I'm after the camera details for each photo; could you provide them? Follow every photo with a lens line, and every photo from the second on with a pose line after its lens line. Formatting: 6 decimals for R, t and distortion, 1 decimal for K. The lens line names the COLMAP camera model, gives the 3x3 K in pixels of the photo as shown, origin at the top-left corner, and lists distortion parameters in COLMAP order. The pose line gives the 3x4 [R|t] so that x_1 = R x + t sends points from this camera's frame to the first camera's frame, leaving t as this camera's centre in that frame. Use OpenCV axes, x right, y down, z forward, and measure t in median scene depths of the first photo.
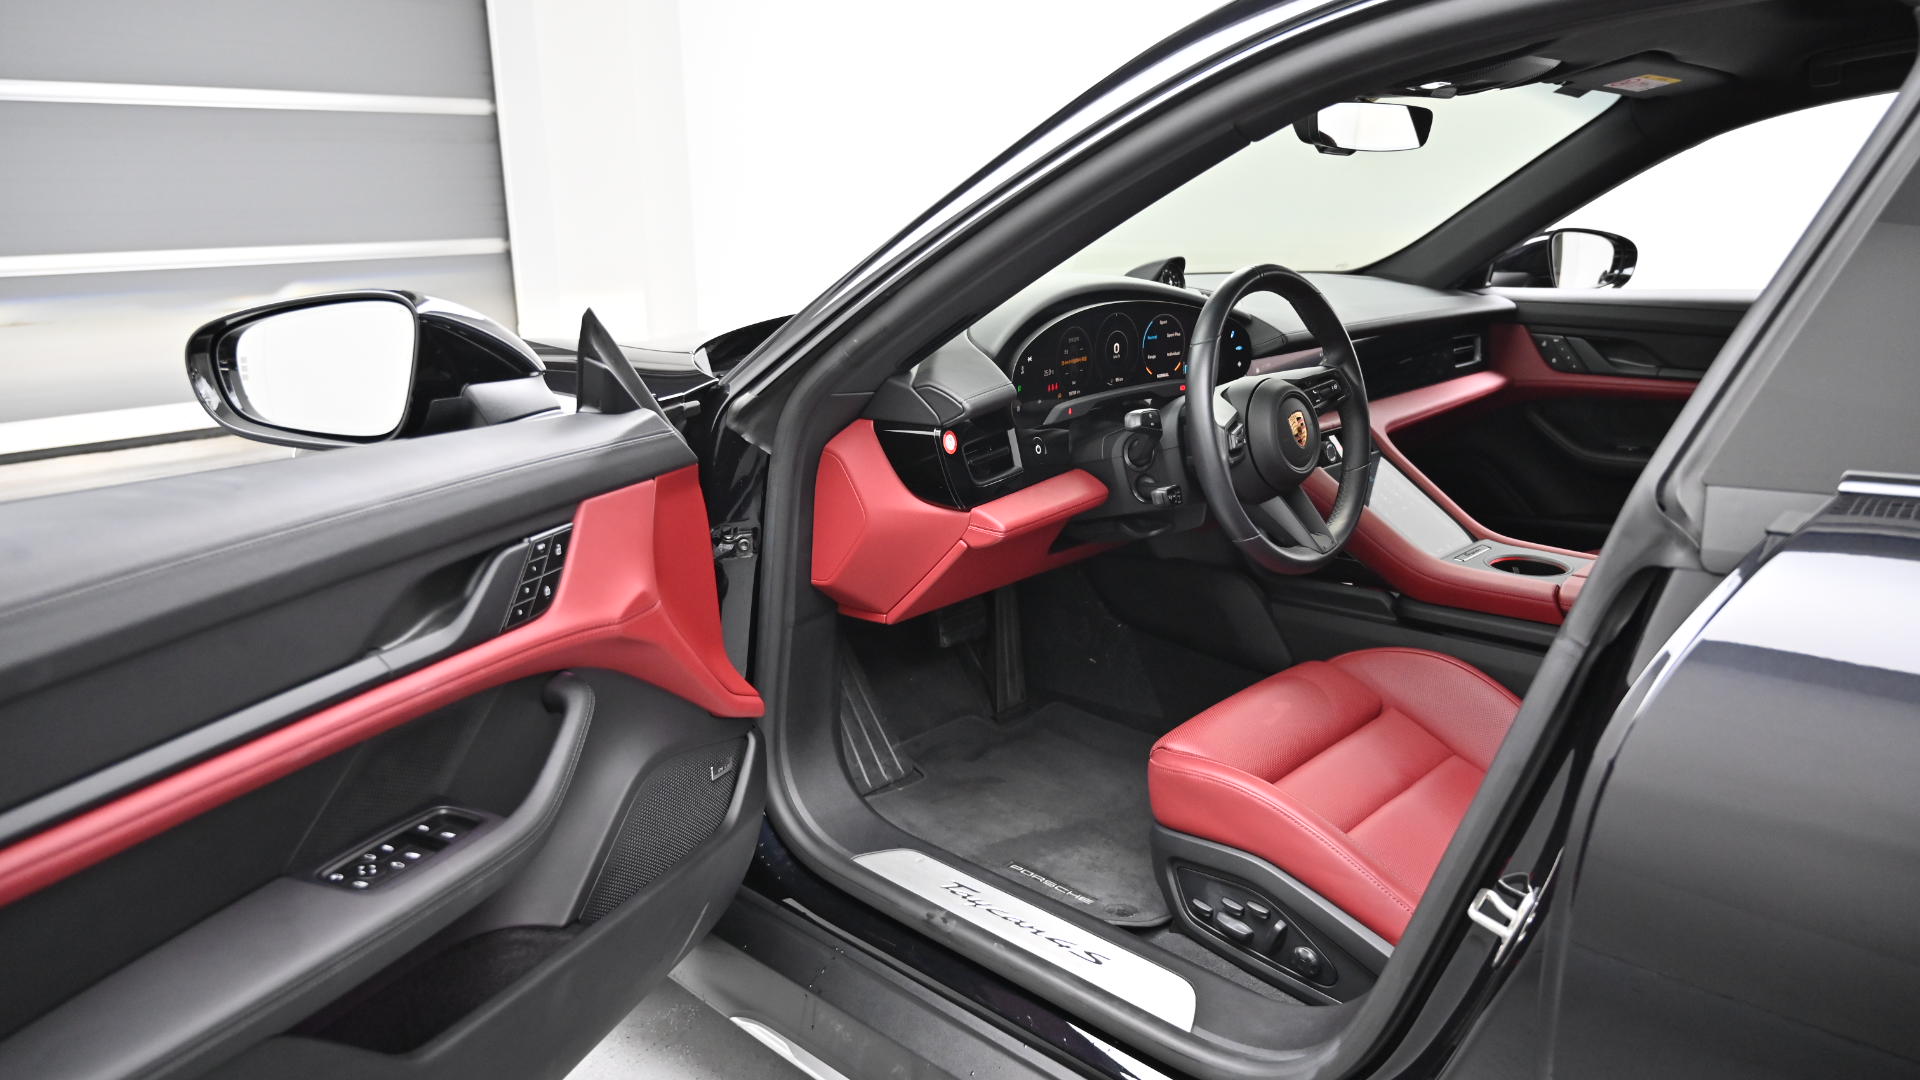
lens RADIAL K [[1238.7, 0, 960.0], [0, 1238.7, 540.0], [0, 0, 1]] dist [-0.022165, -0.000303]
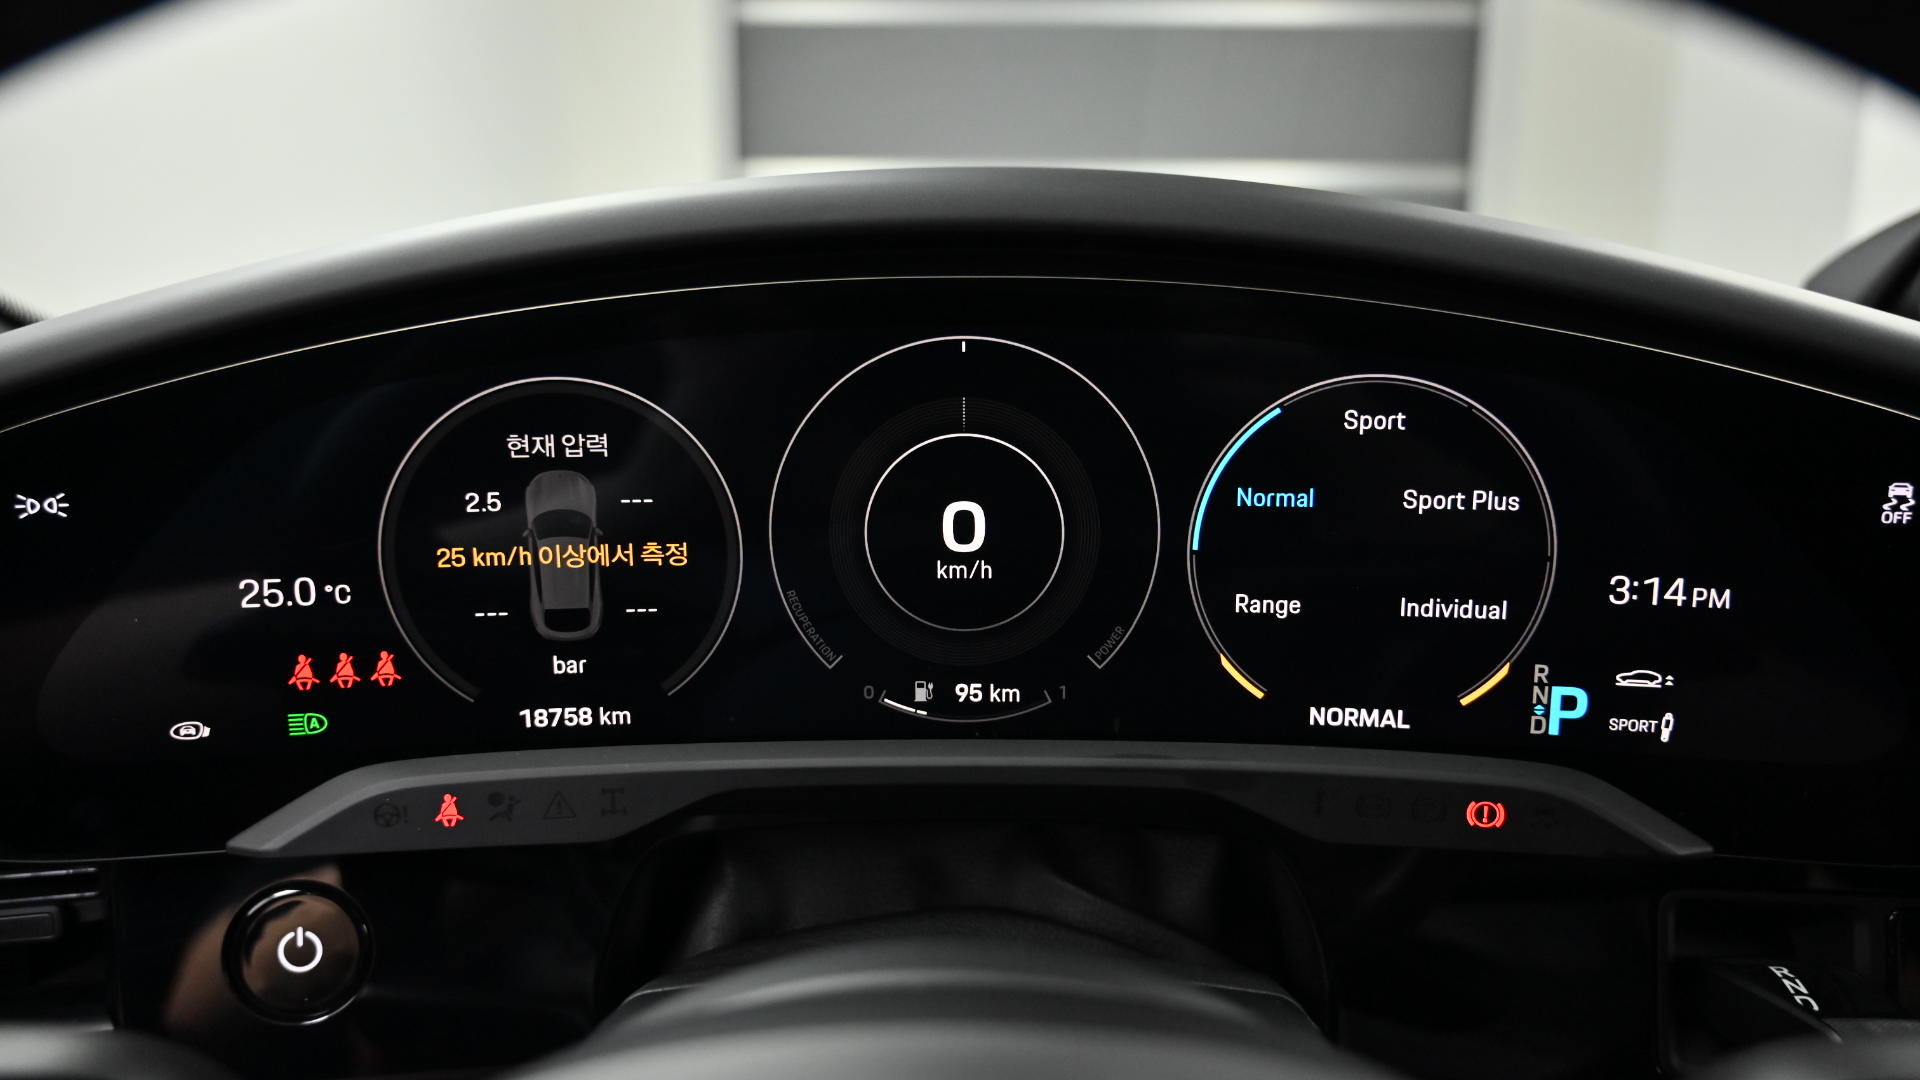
lens RADIAL K [[1238.7, 0, 960.0], [0, 1238.7, 540.0], [0, 0, 1]] dist [-0.022165, -0.000303]
pose [[0.685914, 0.138449, -0.714391, 0.249645], [-0.205336, 0.978663, -0.007485, -0.145914], [0.698112, 0.151824, 0.699707, 0.837333]]
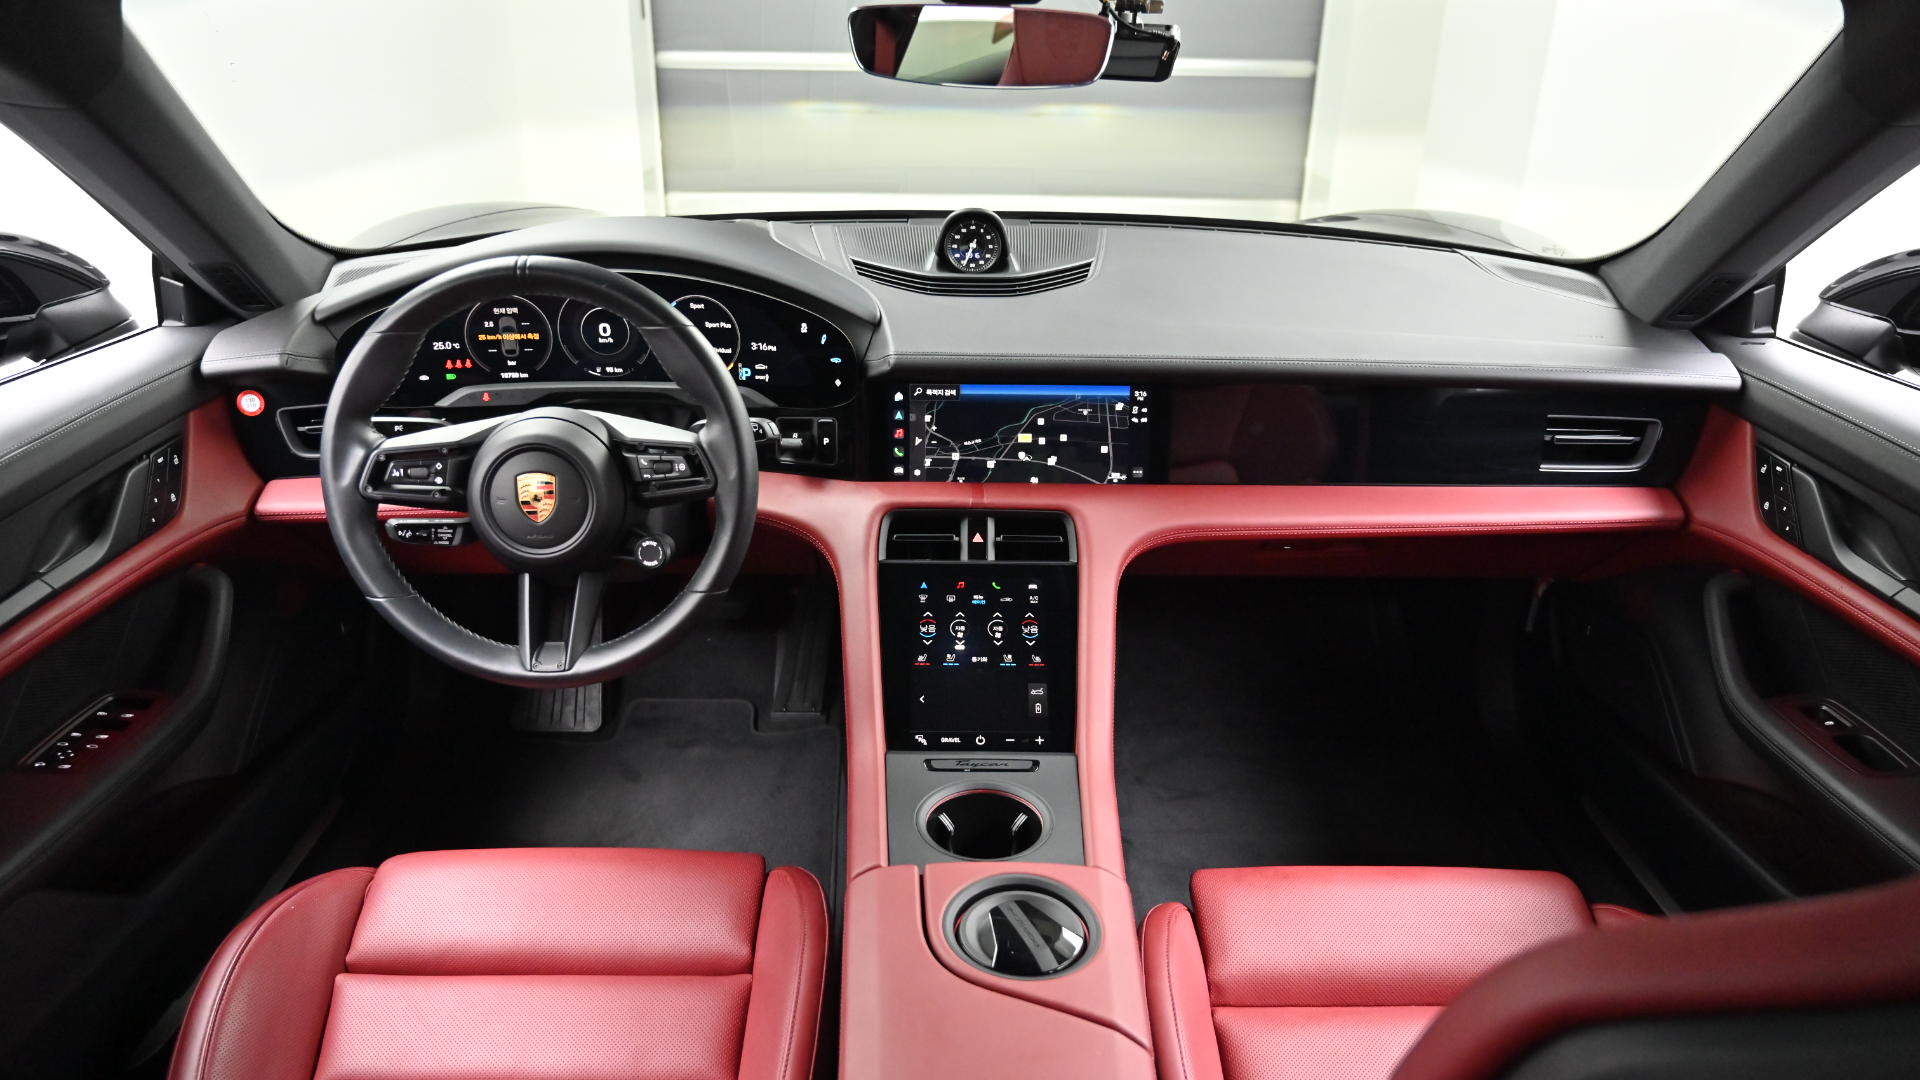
lens RADIAL K [[1238.7, 0, 960.0], [0, 1238.7, 540.0], [0, 0, 1]] dist [-0.022165, -0.000303]
pose [[0.711549, 0.299235, -0.635733, 0.790141], [-0.212725, 0.954063, 0.210976, -0.231630], [0.669661, -0.014884, 0.742518, 0.548486]]
